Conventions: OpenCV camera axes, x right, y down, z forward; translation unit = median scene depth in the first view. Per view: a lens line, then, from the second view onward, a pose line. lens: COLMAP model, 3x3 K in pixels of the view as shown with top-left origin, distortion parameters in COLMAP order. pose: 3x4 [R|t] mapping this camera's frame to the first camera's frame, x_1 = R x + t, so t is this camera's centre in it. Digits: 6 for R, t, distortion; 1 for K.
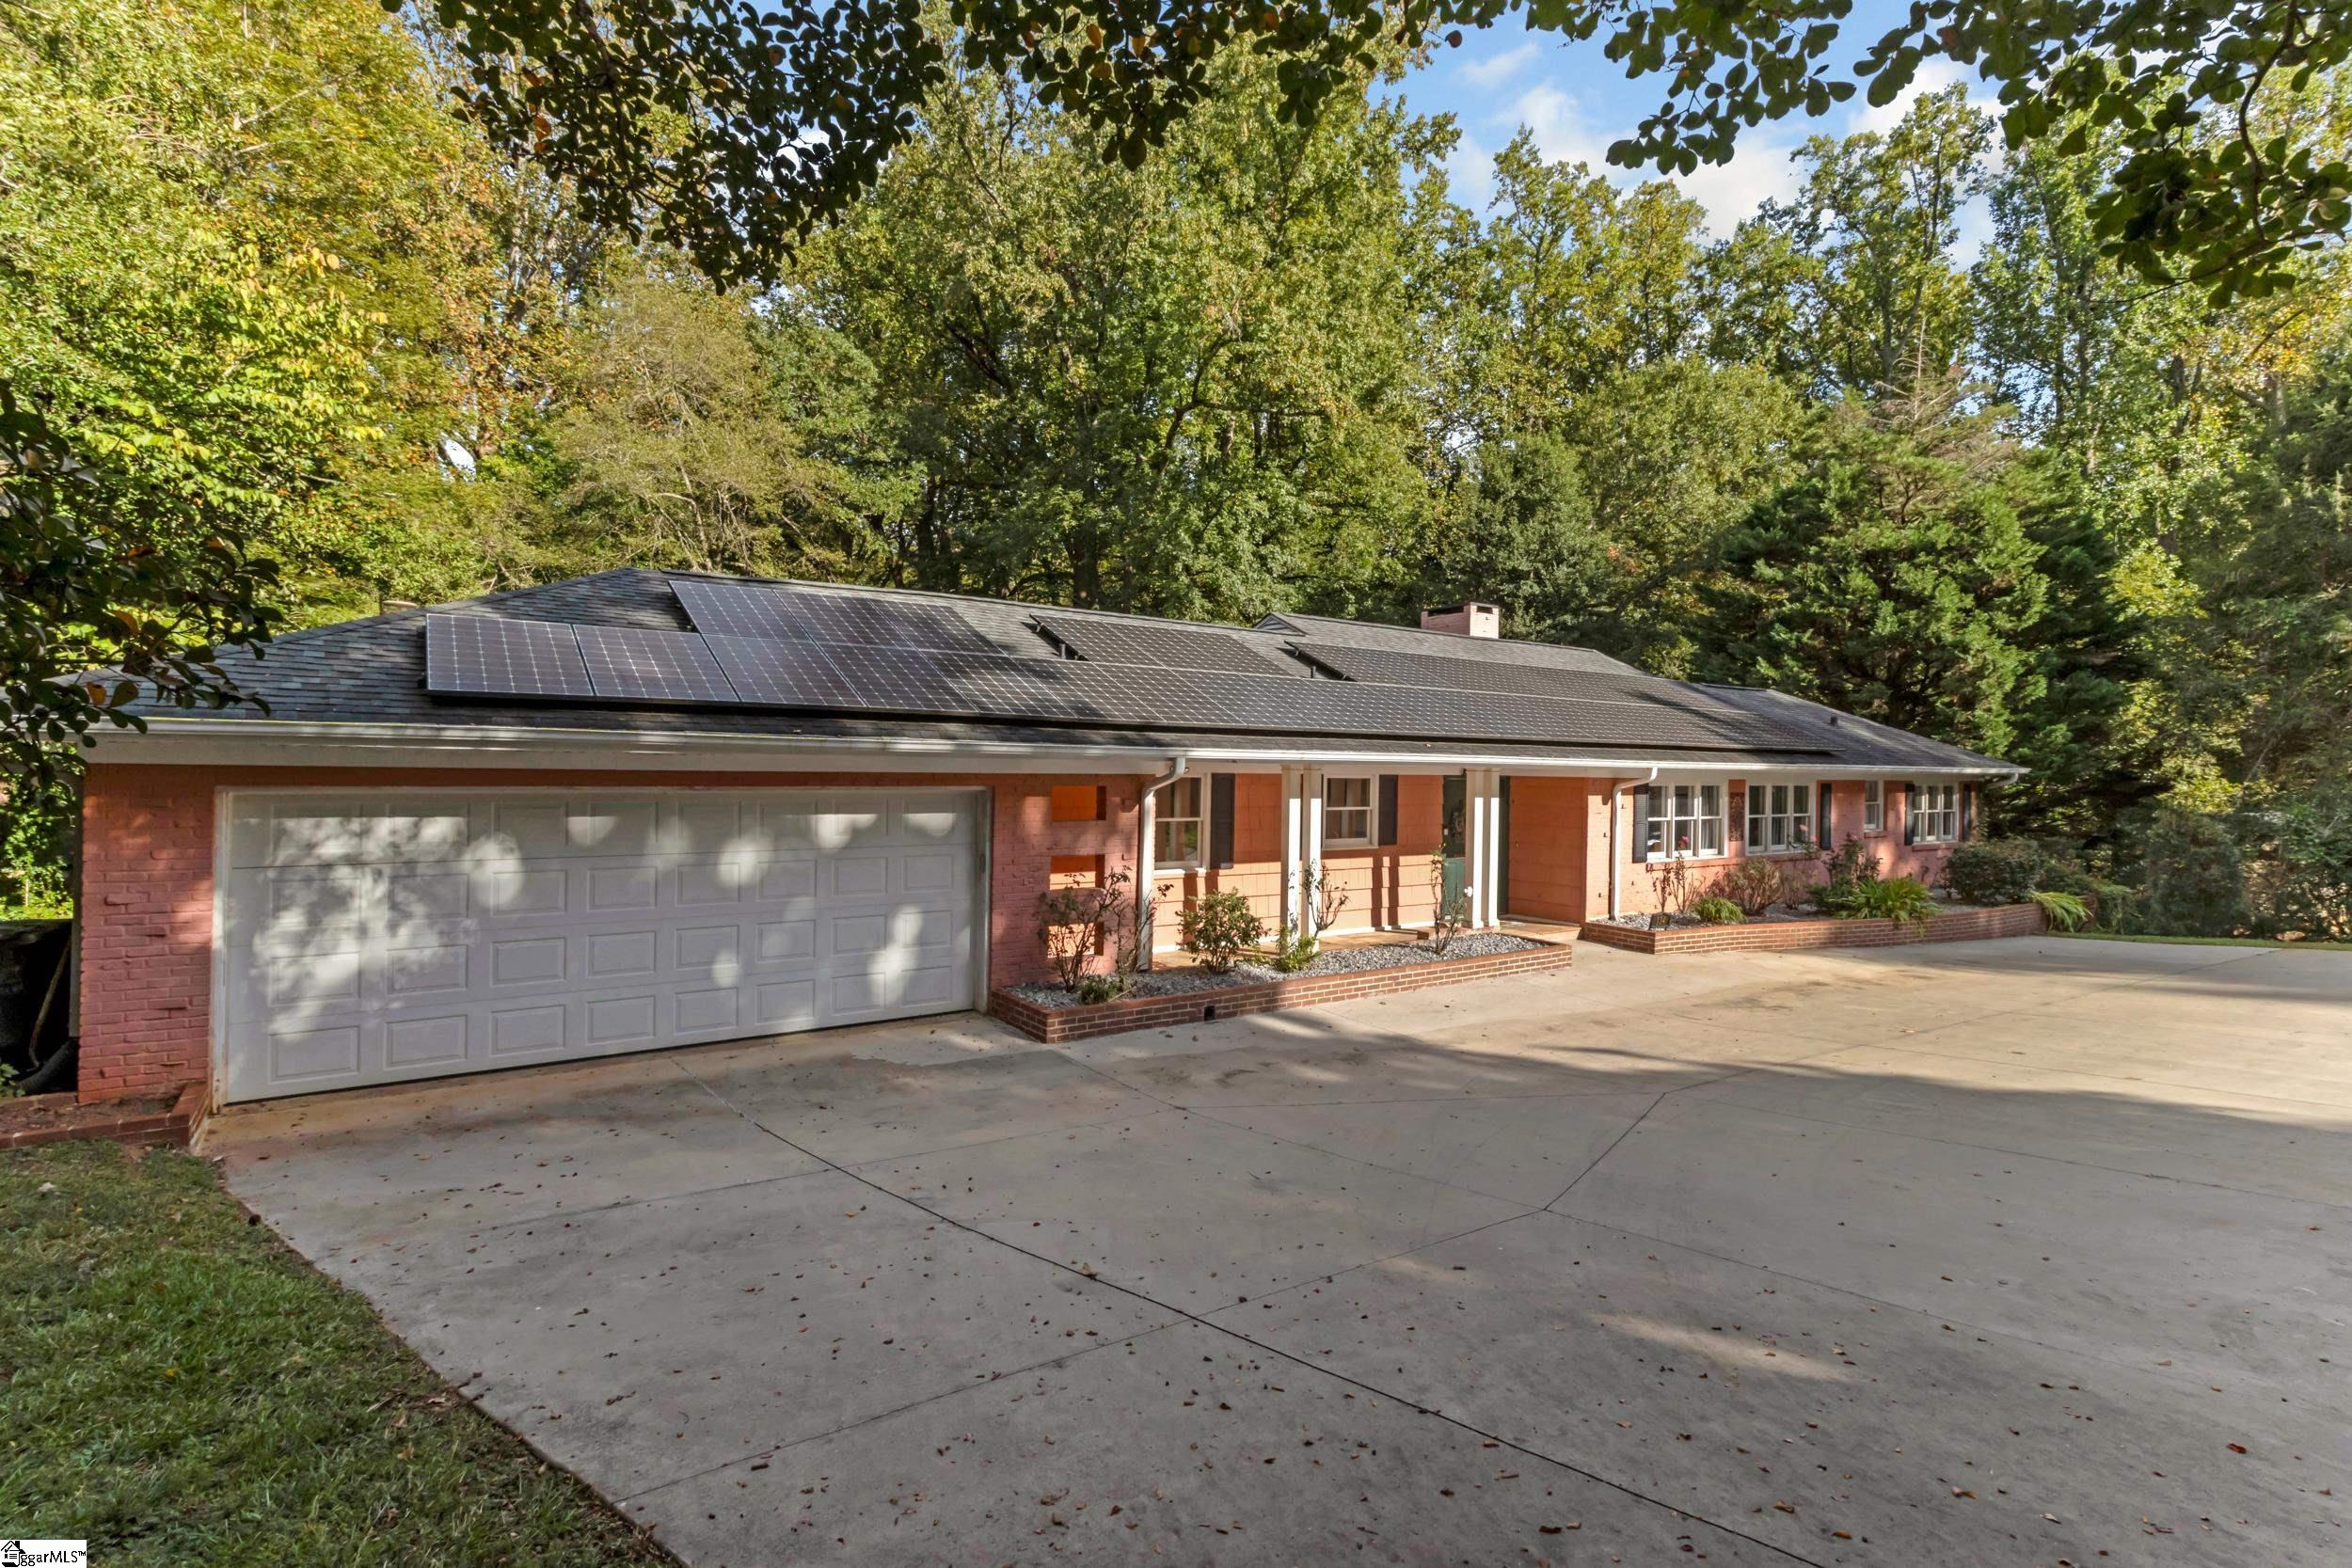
lens RADIAL K [[1096.3, 0, 1171.9], [0, 1096.3, 776.9], [0, 0, 1]] dist [0.008332, -0.000767]
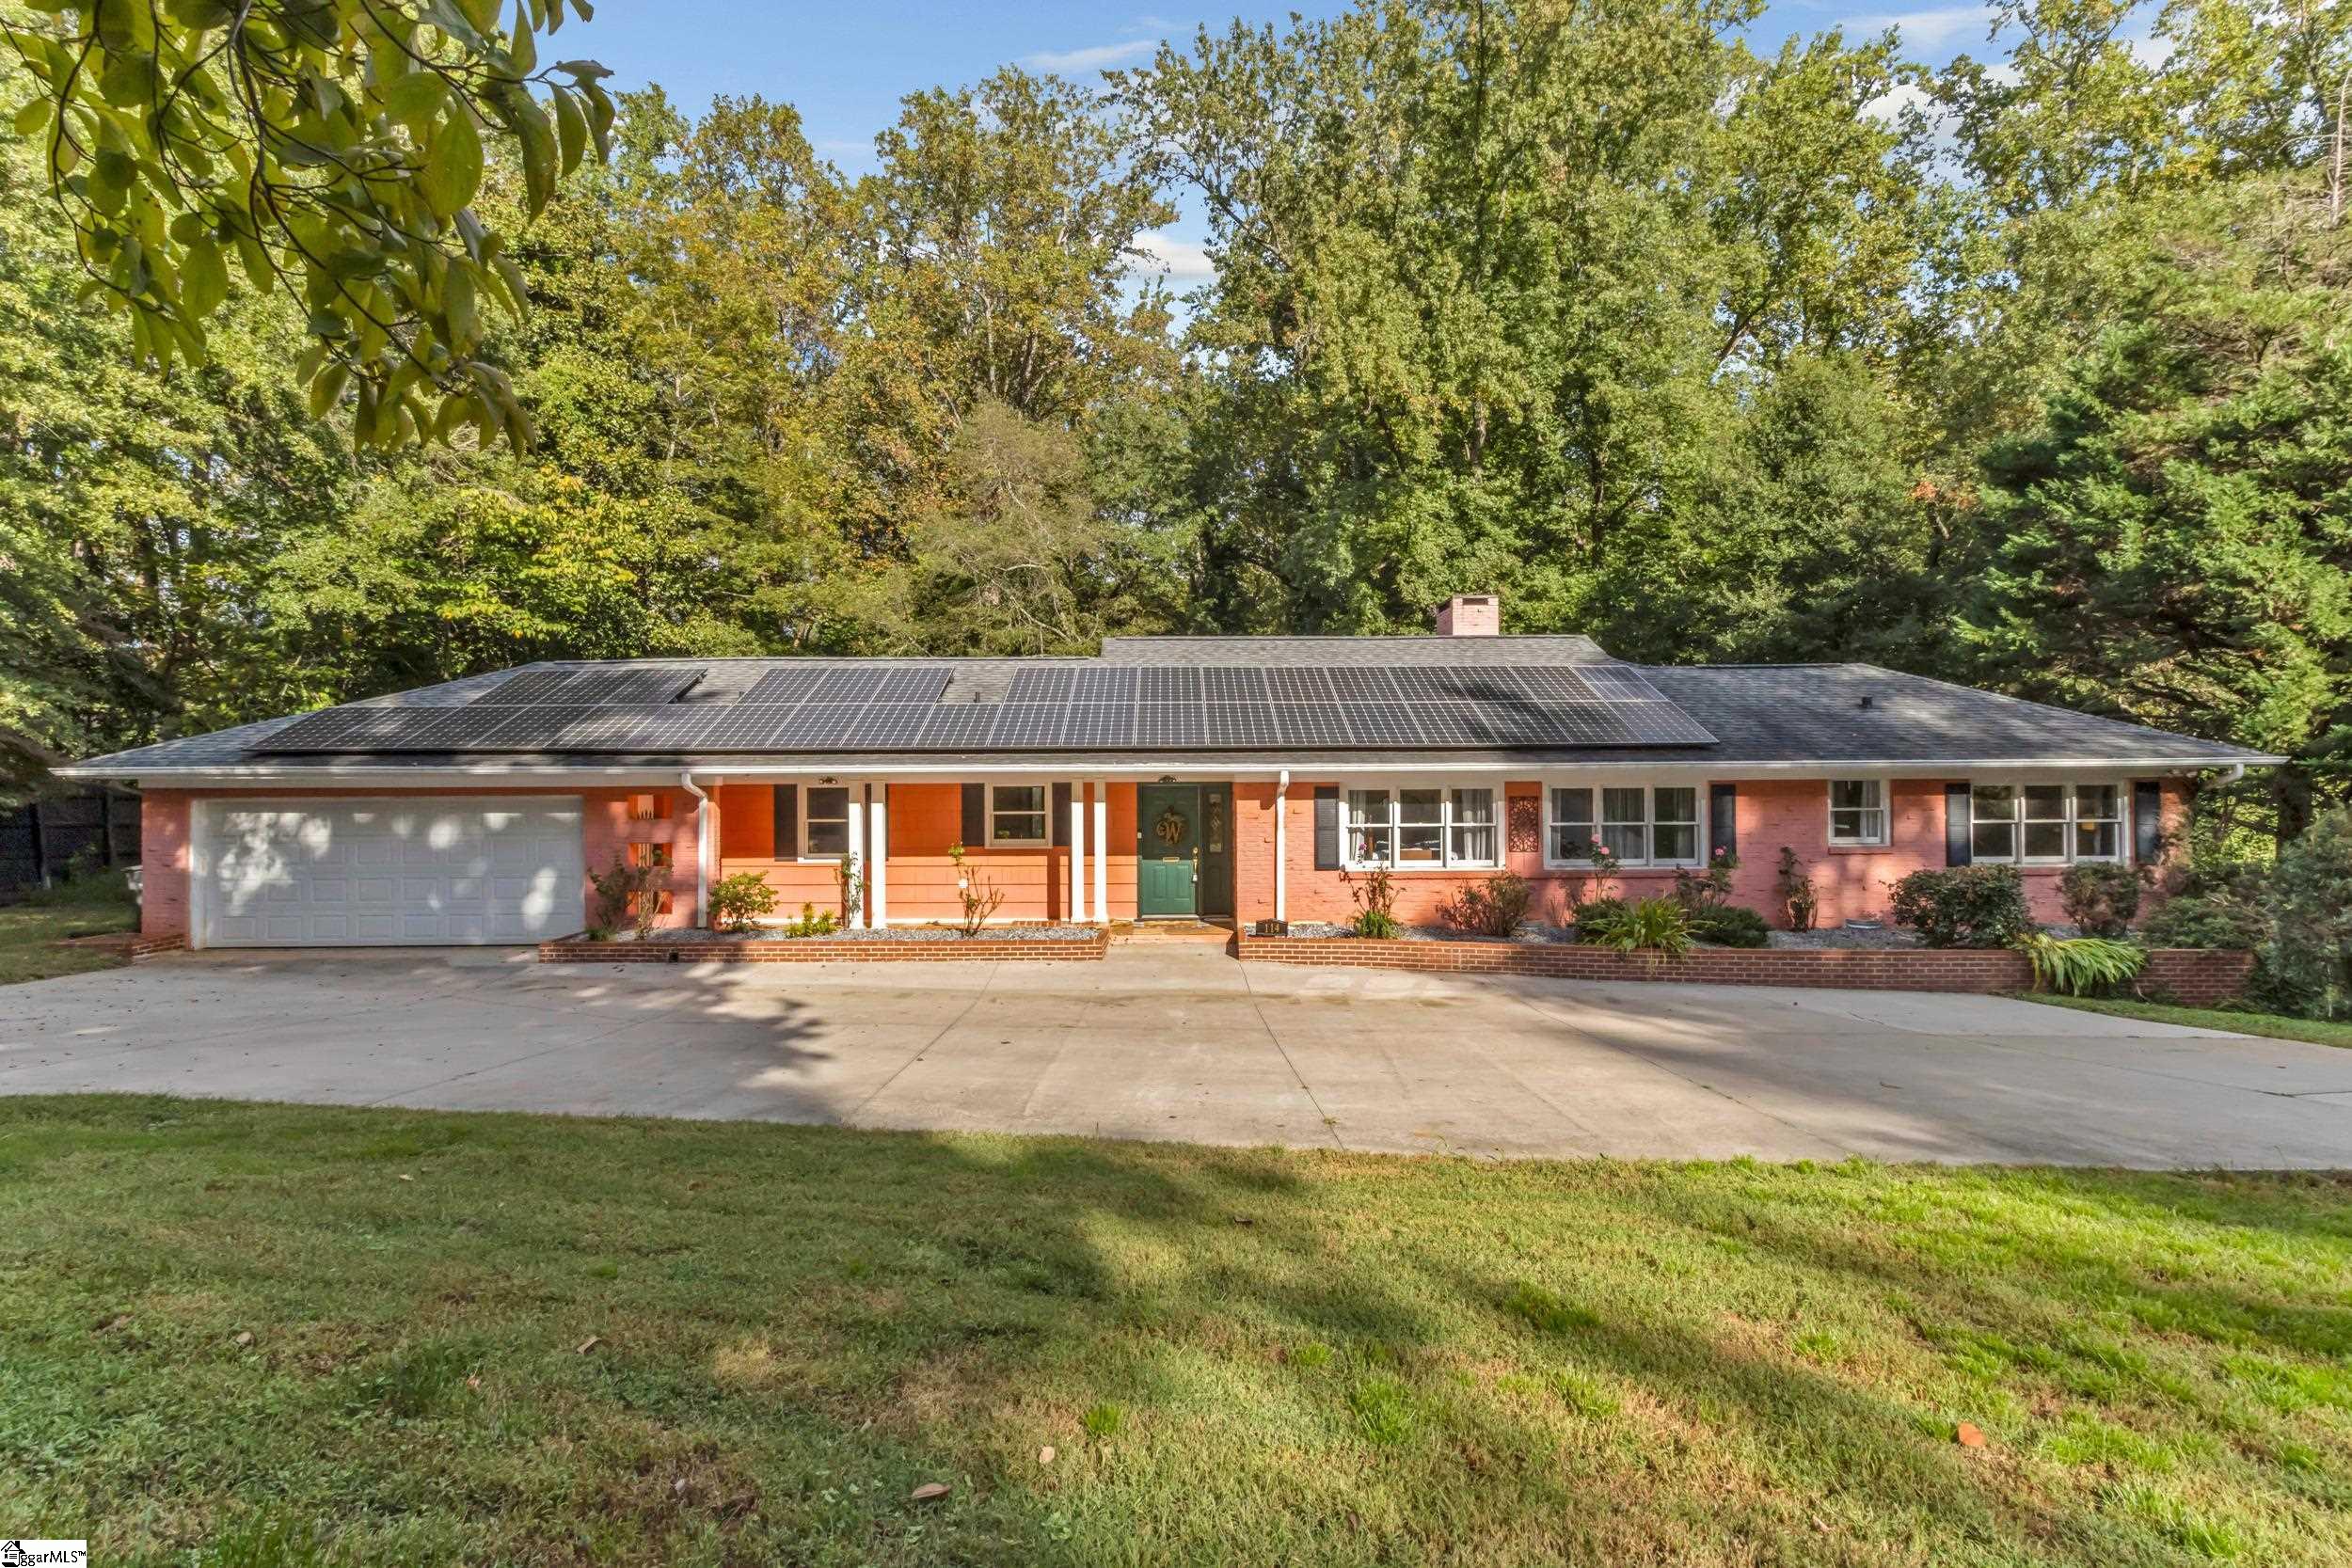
lens RADIAL K [[1096.3, 0, 1163.4], [0, 1096.3, 773.6], [0, 0, 1]] dist [0.008332, -0.000767]
pose [[0.819262, -0.015981, -0.573196, 0.972625], [0.009983, 0.999858, -0.013608, 0.005729], [0.573332, 0.005426, 0.819305, 0.142200]]
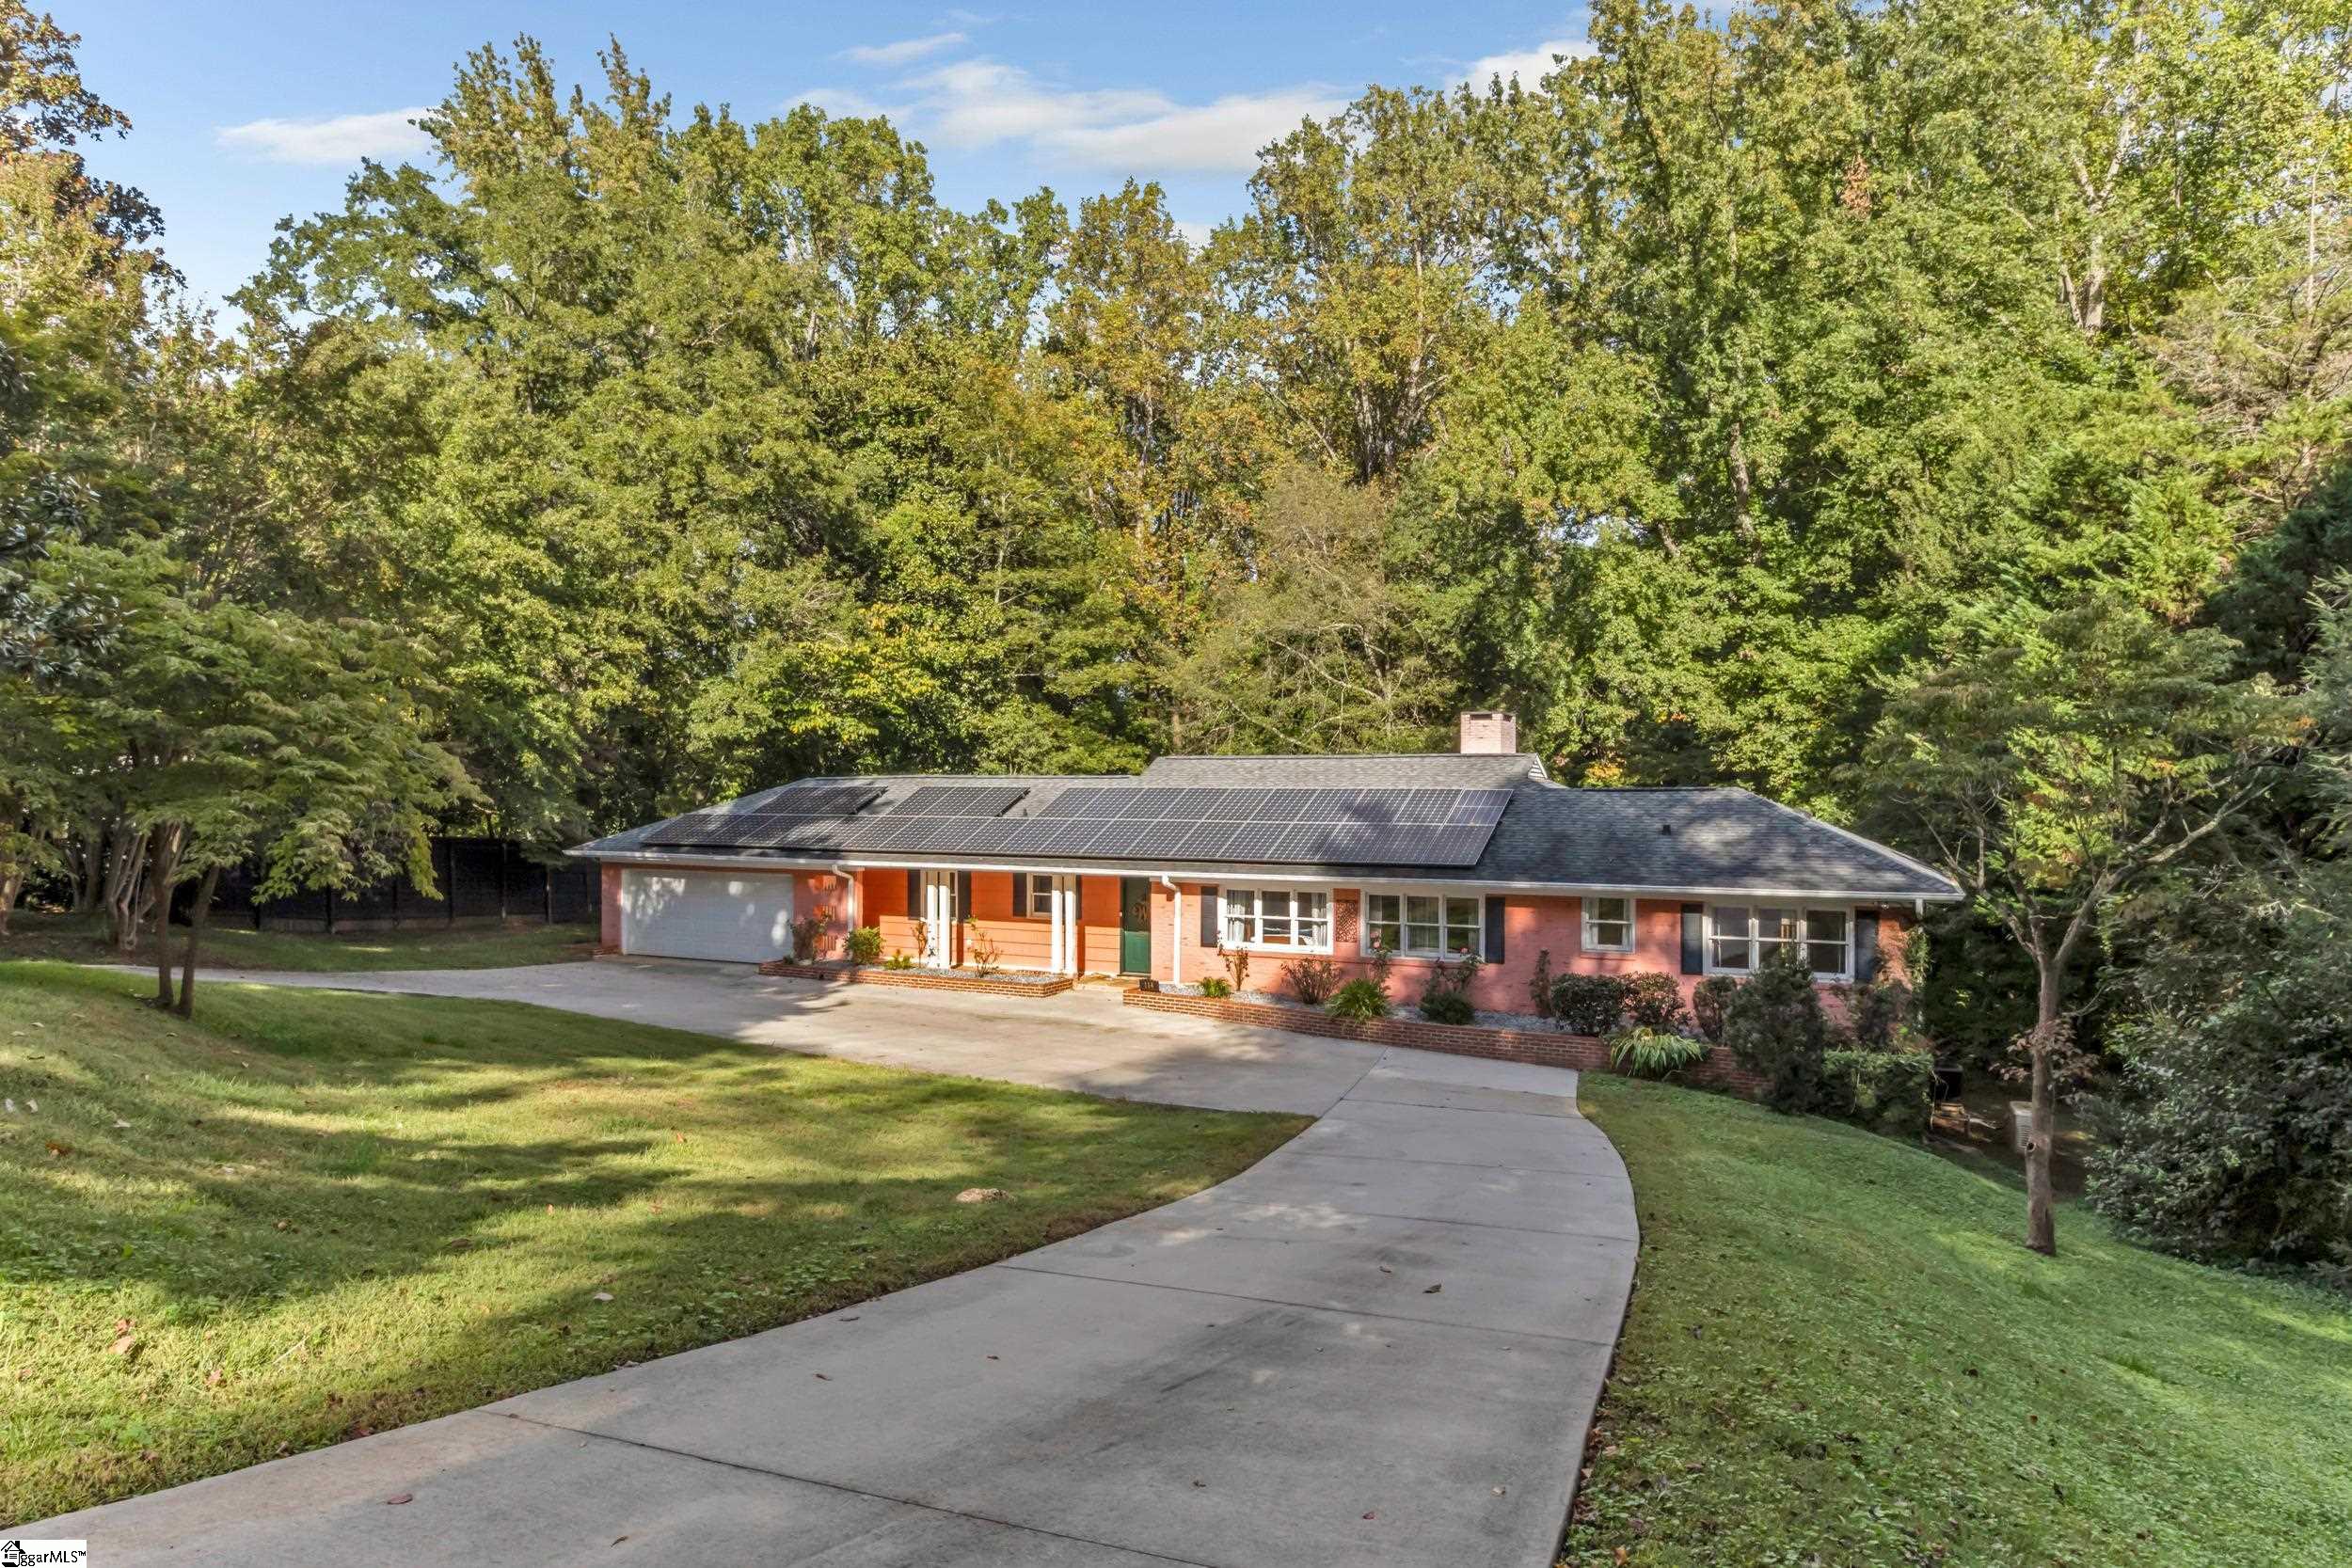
lens RADIAL K [[1448.0, 0, 1176.6], [0, 1448.0, 790.2], [0, 0, 1]] dist [-0.001055, 0.000153]
pose [[0.472887, -0.010621, -0.881059, 2.218484], [-0.006565, 0.999857, -0.015577, -0.096166], [0.881099, 0.013150, 0.472749, 0.143976]]
